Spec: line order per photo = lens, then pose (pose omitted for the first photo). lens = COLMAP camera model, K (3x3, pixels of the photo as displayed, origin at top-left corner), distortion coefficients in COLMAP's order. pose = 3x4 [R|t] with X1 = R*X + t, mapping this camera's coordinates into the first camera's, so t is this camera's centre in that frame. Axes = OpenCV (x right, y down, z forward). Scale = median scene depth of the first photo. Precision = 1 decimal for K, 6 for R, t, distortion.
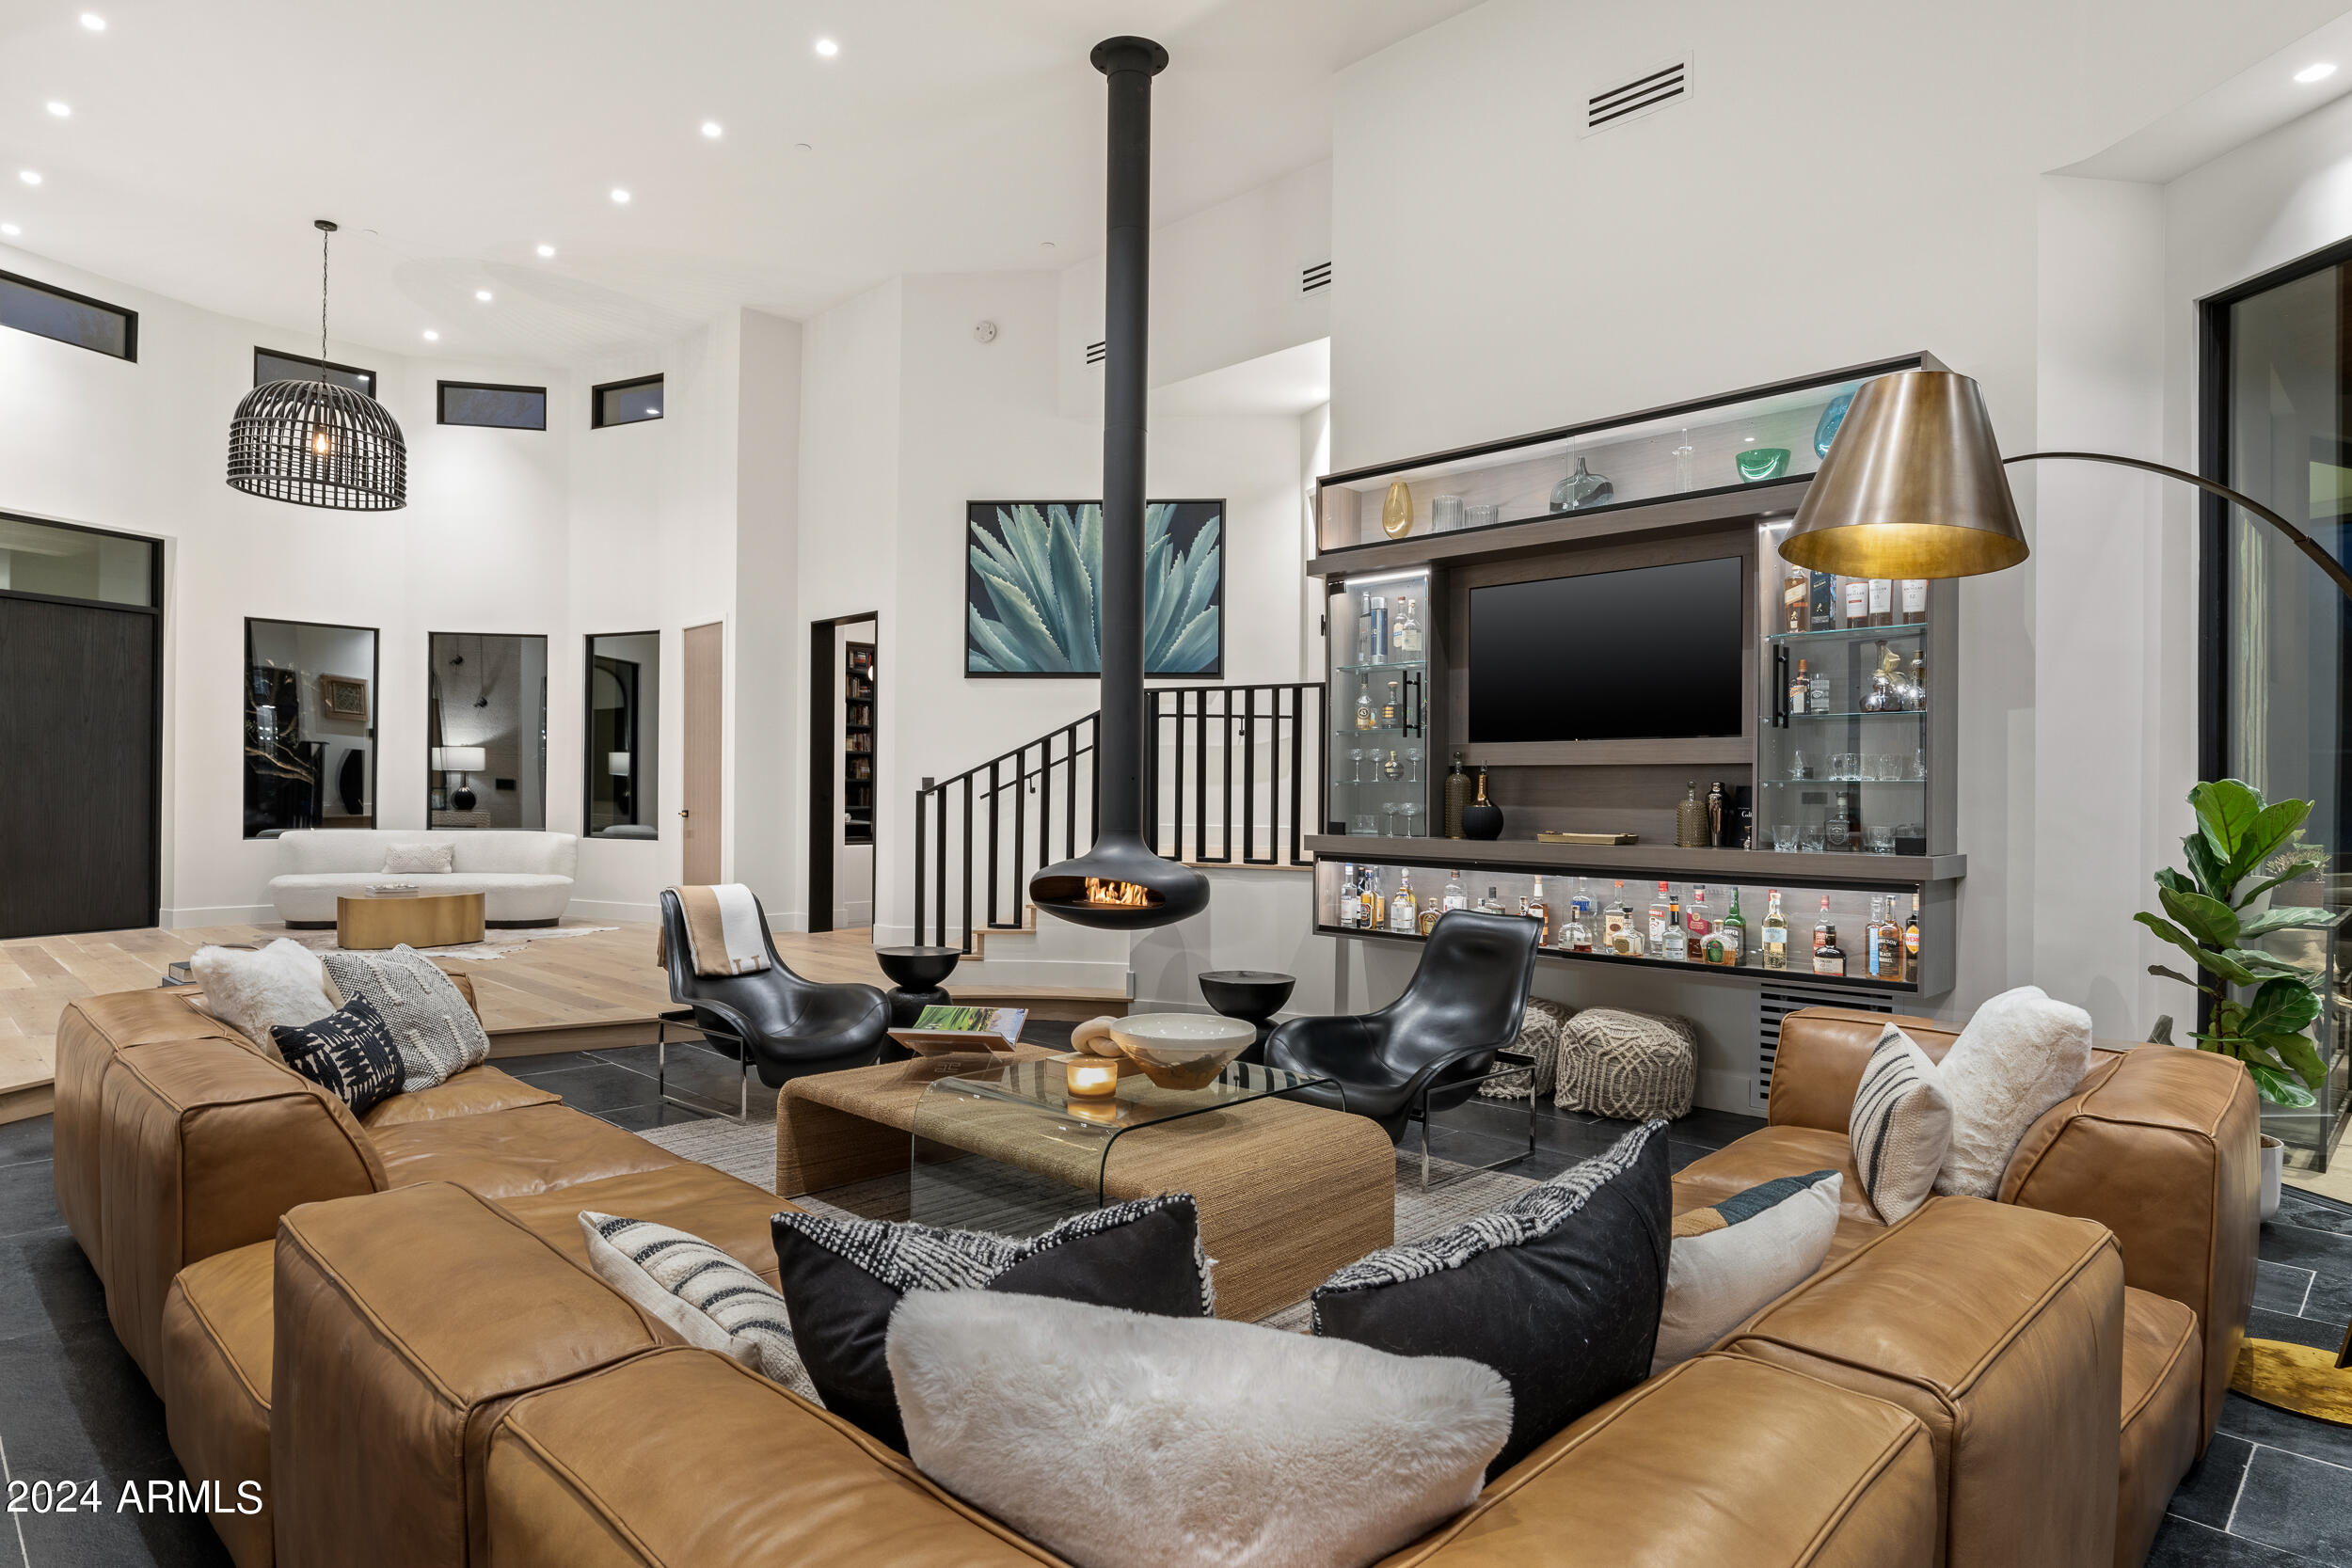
lens RADIAL K [[1326.8, 0, 1176.0], [0, 1326.8, 784.0], [0, 0, 1]] dist [-0.015974, 0.001064]
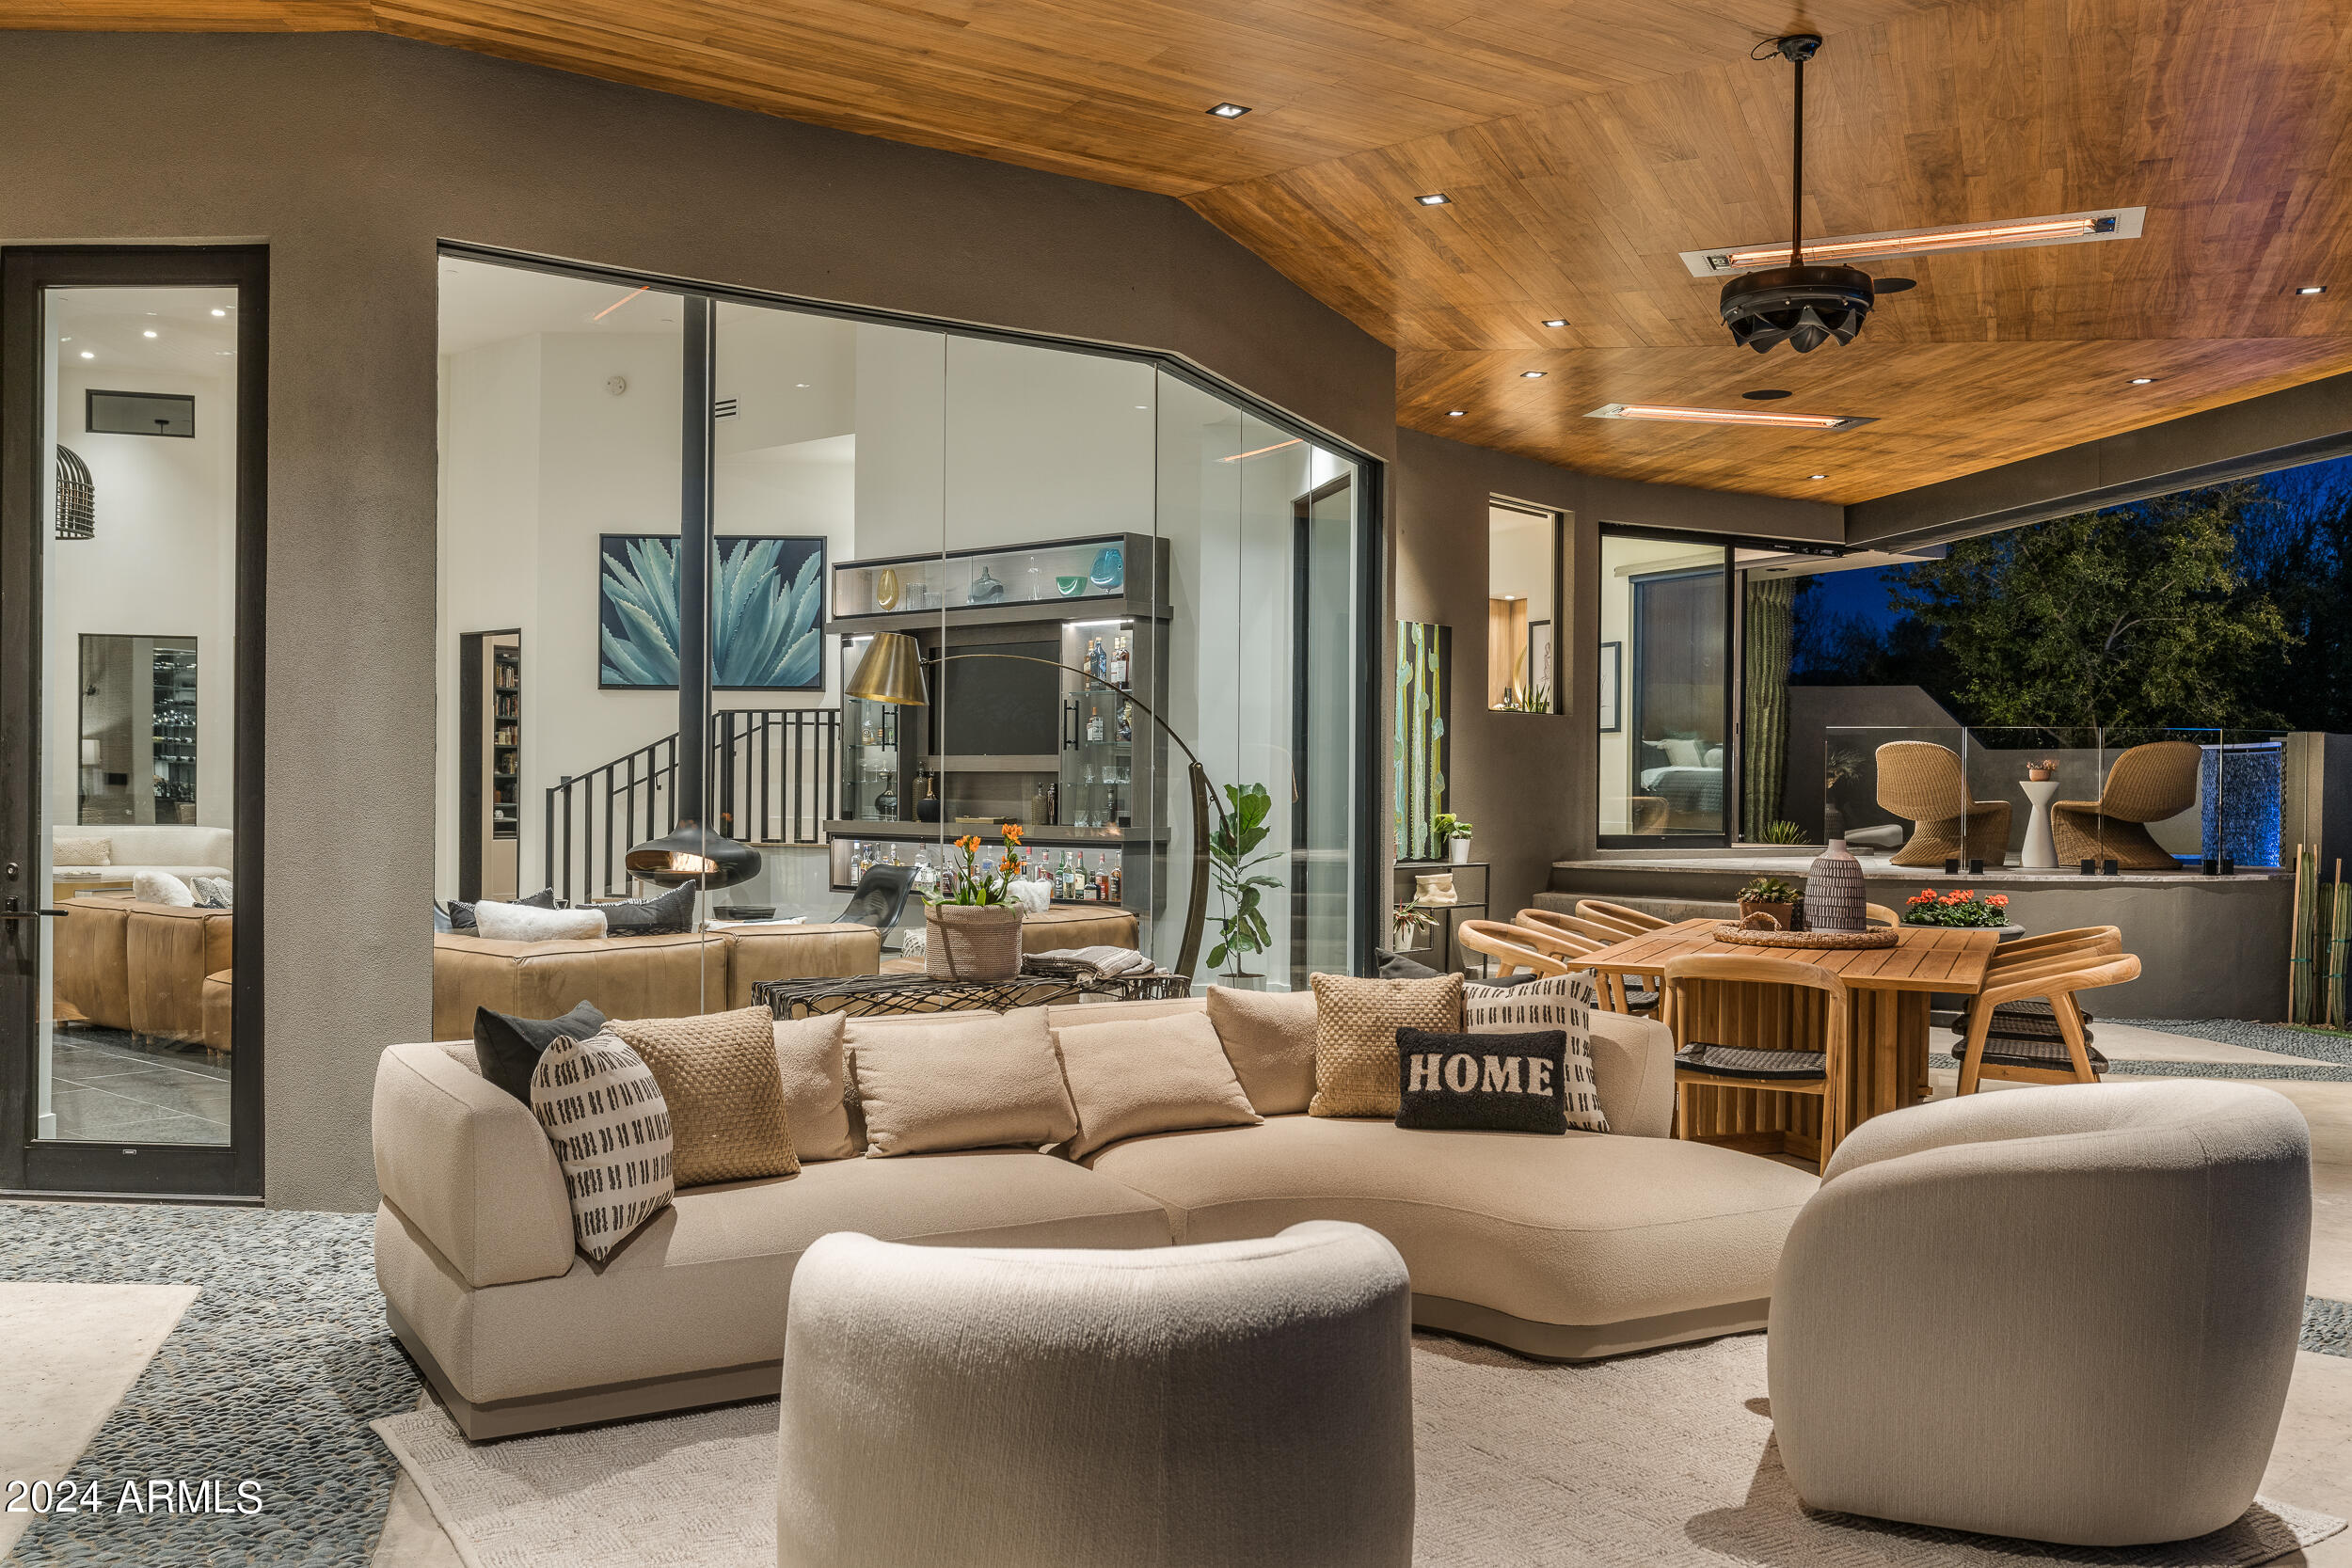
lens RADIAL K [[2093.6, 0, 1176.0], [0, 2093.6, 784.0], [0, 0, 1]] dist [0.019165, 0.001495]
pose [[0.998045, 0.001055, 0.062493, 0.275806], [-0.001260, 0.999994, 0.003237, -0.006112], [-0.062489, -0.003309, 0.998040, -1.024436]]
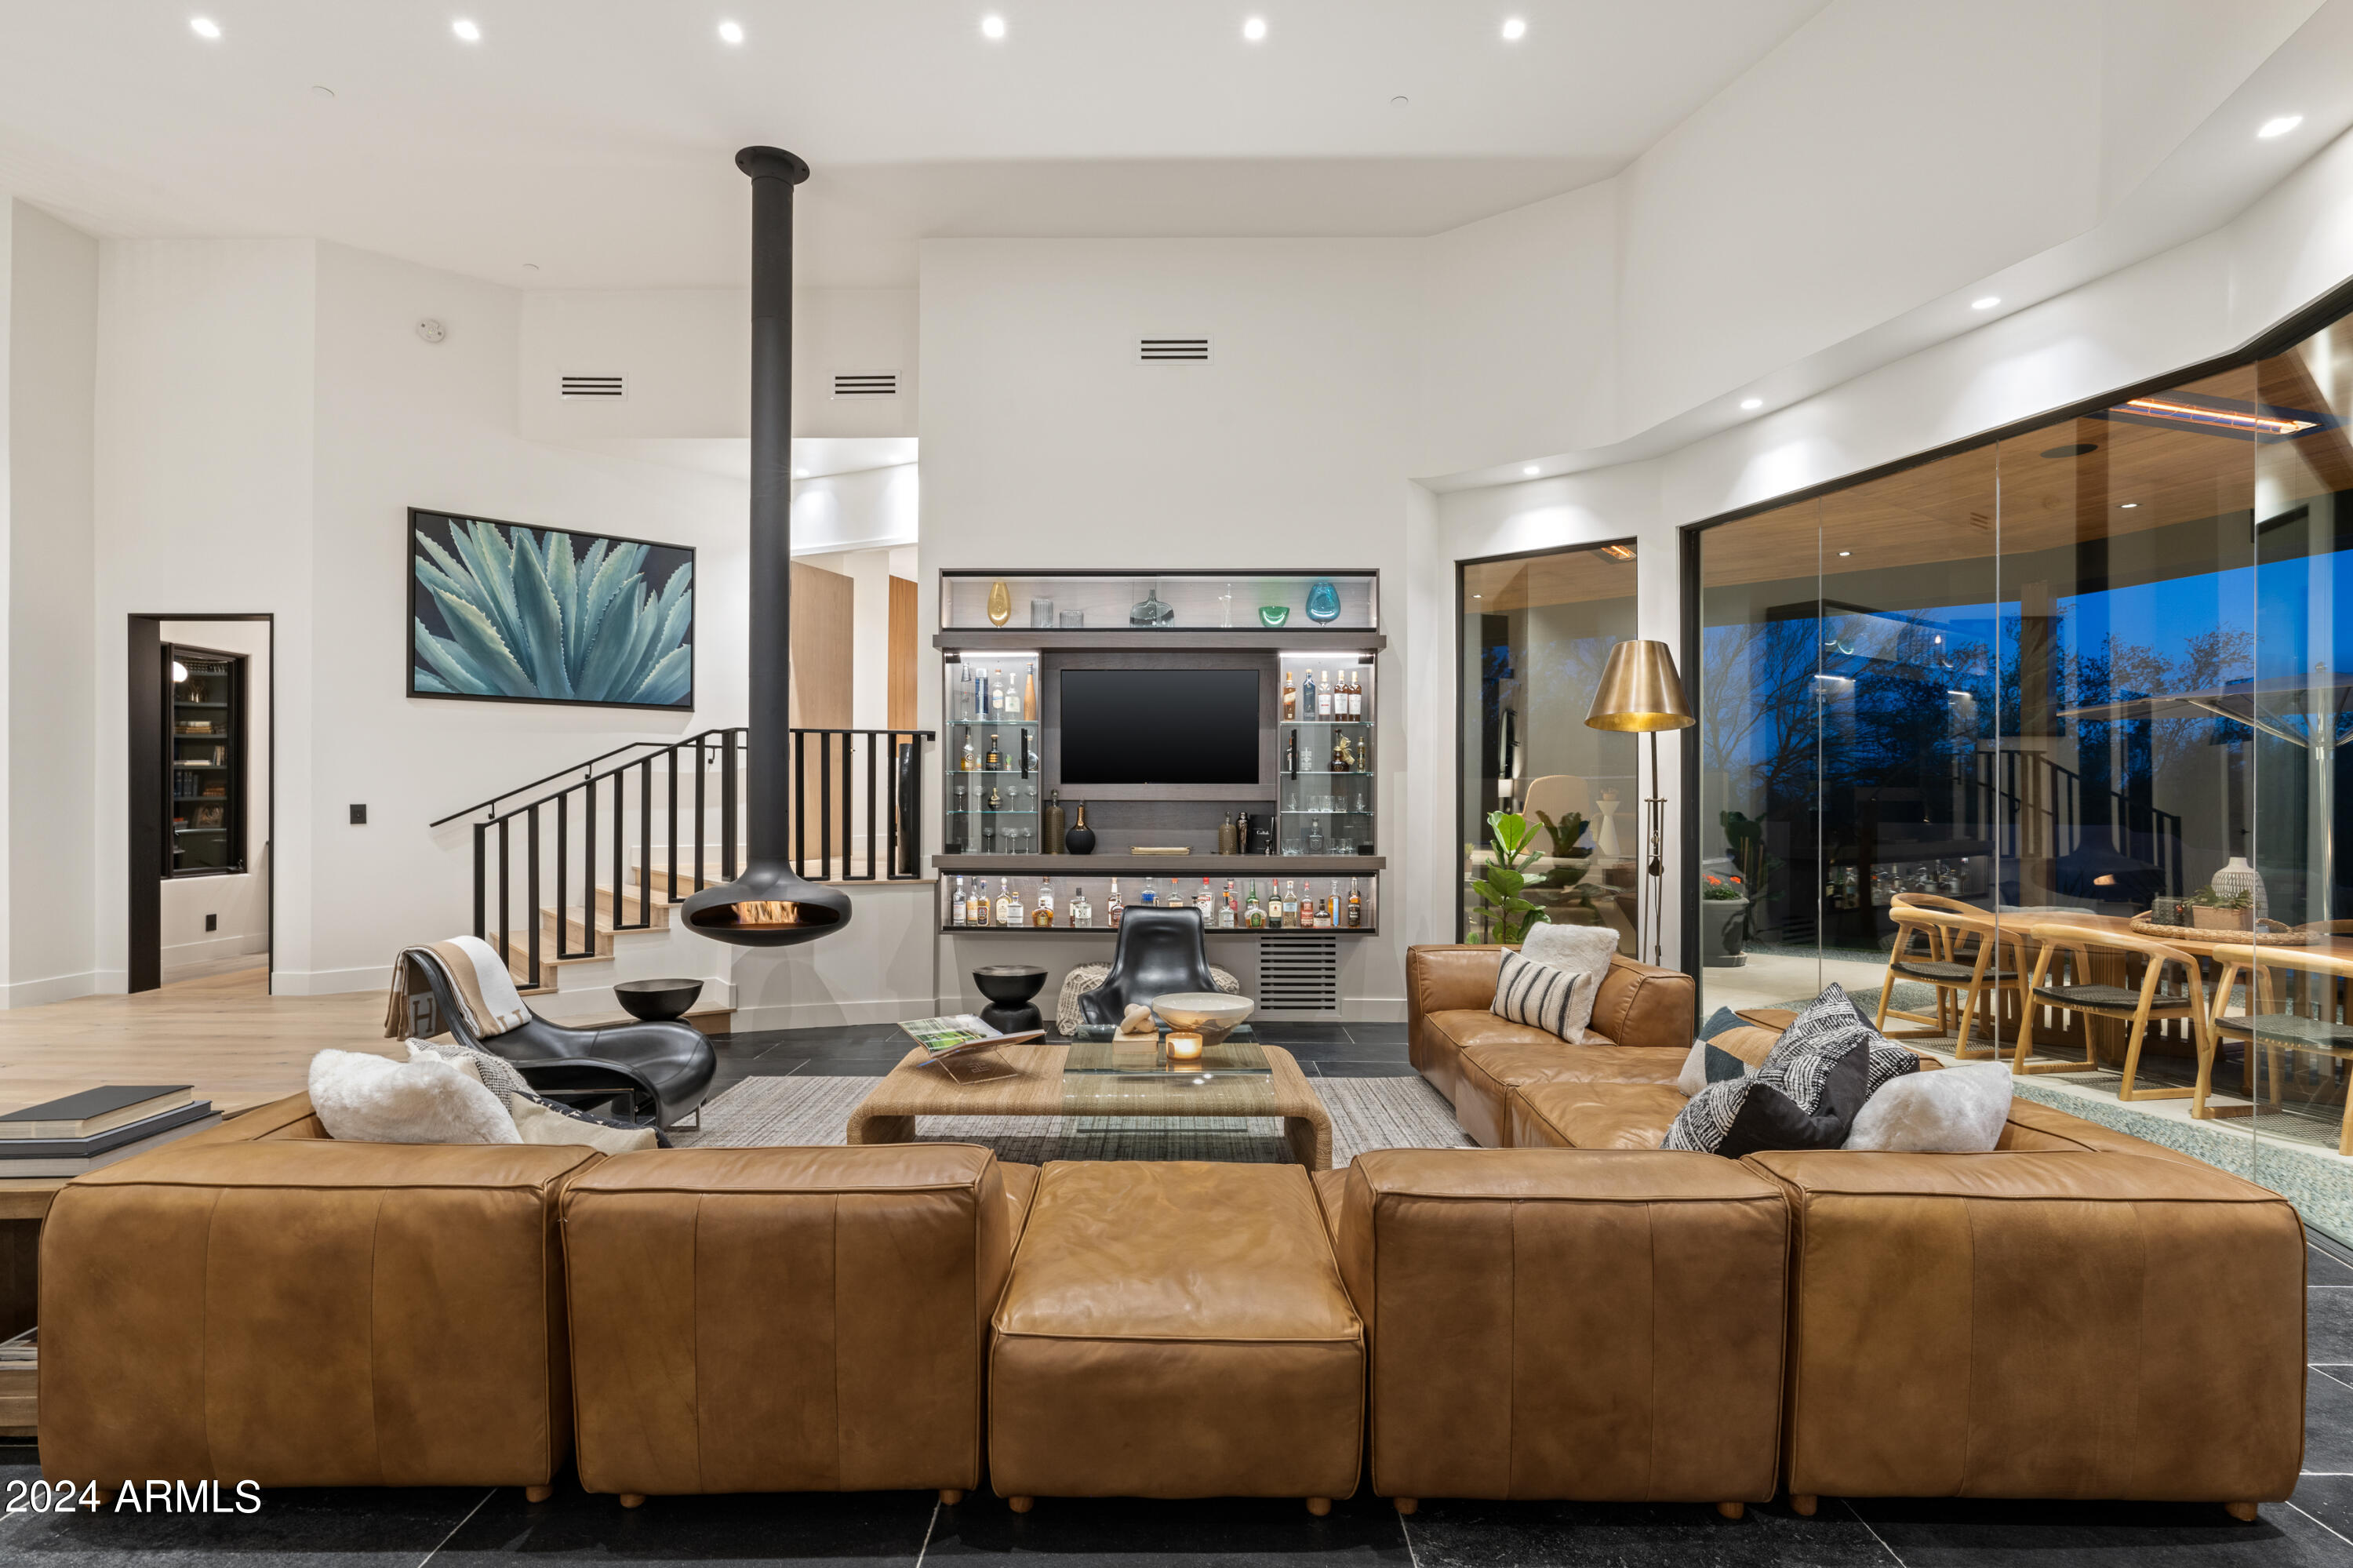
lens RADIAL K [[1120.5, 0, 1176.5], [0, 1120.5, 784.0], [0, 0, 1]] dist [-0.002300, 0.000223]
pose [[0.710999, 0.001548, 0.703191, -0.401492], [-0.001127, 0.999999, -0.001062, -0.023055], [-0.703192, -0.000037, 0.711000, 0.074660]]
